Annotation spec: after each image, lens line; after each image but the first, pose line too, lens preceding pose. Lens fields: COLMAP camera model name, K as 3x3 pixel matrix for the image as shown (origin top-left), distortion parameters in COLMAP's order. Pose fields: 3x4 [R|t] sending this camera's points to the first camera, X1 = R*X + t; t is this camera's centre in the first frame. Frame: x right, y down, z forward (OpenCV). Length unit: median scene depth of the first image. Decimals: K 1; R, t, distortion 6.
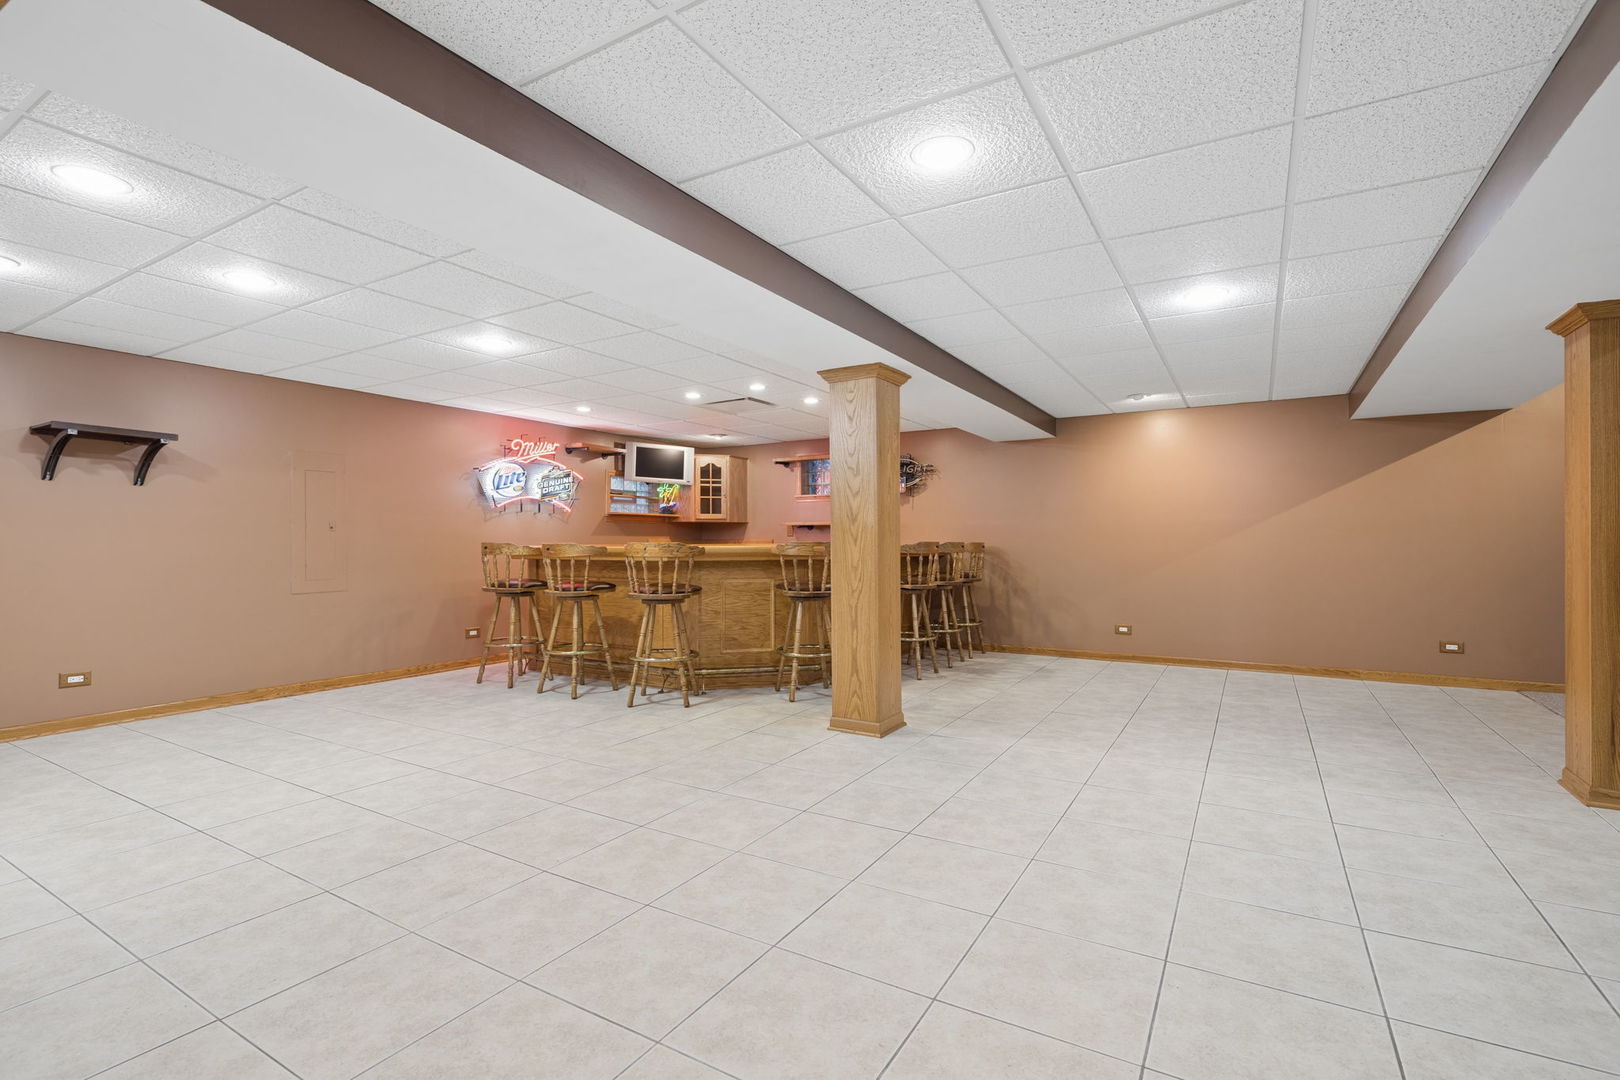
lens RADIAL K [[746.8, 0, 803.0], [0, 746.8, 539.9], [0, 0, 1]] dist [-0.000057, 0.000204]
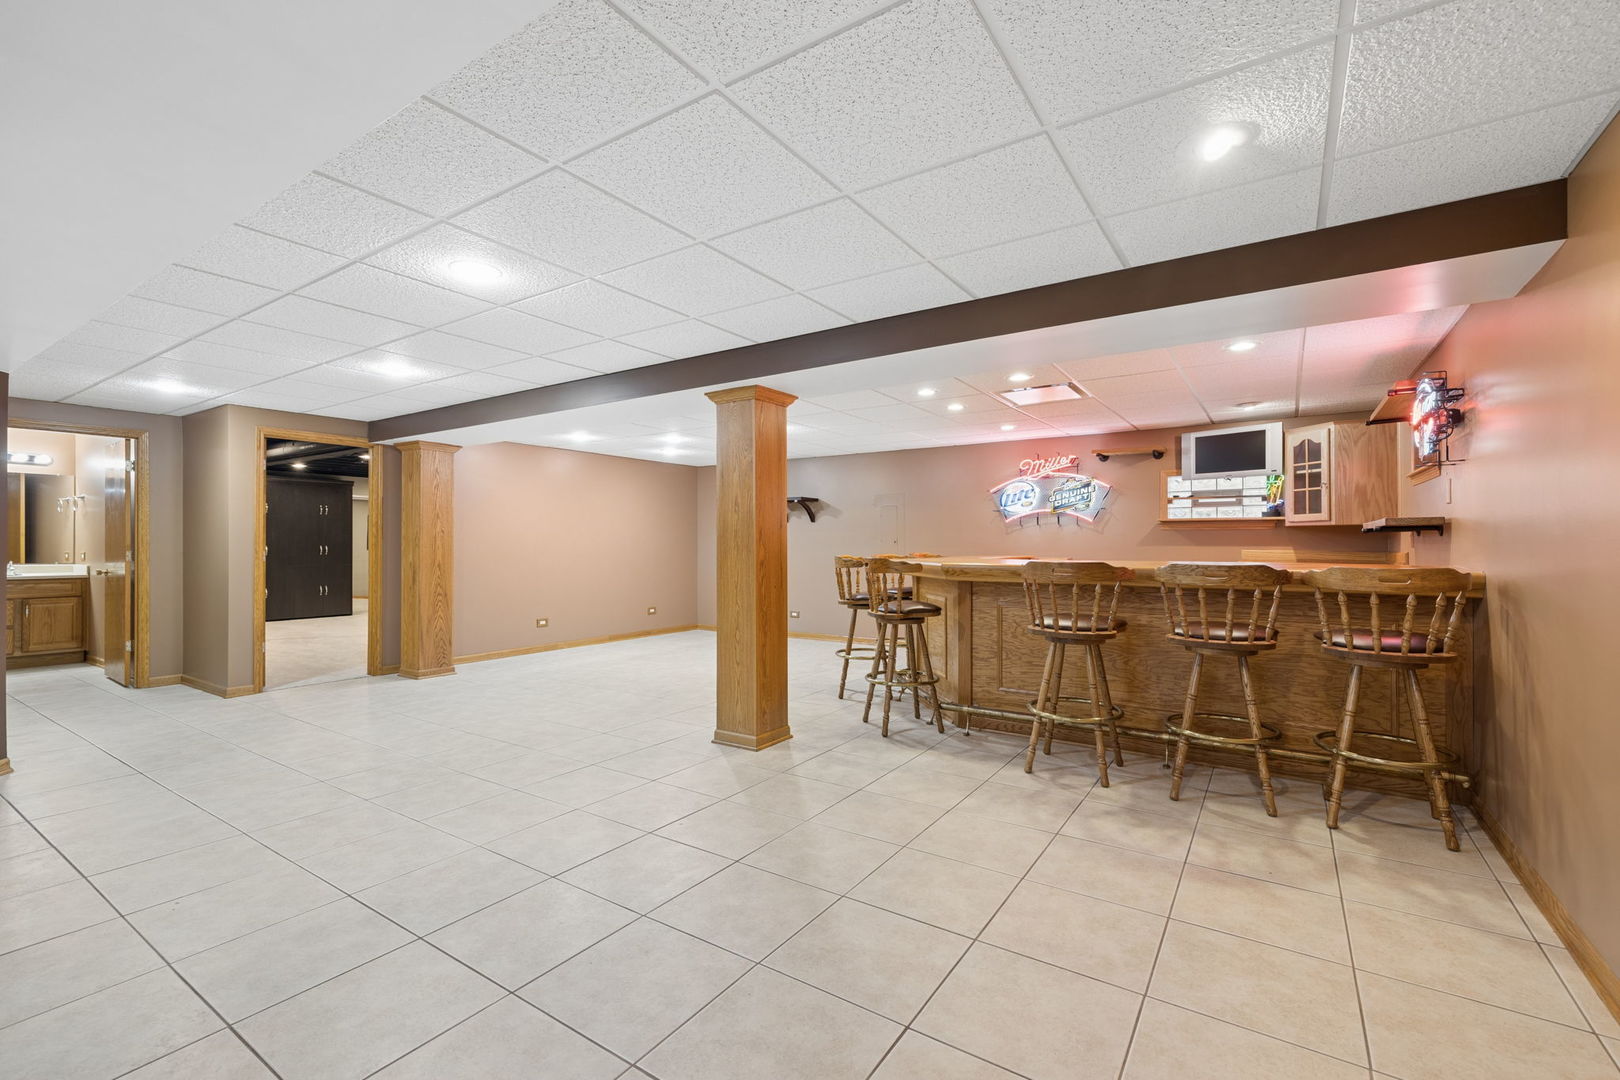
lens RADIAL K [[708.0, 0, 810.0], [0, 708.0, 540.0], [0, 0, 1]] dist [0.005567, 0.000025]
pose [[-0.052357, -0.005080, -0.998615, 0.559557], [0.000981, 0.999986, -0.005138, -0.008726], [0.998628, -0.001248, -0.052352, 0.604520]]
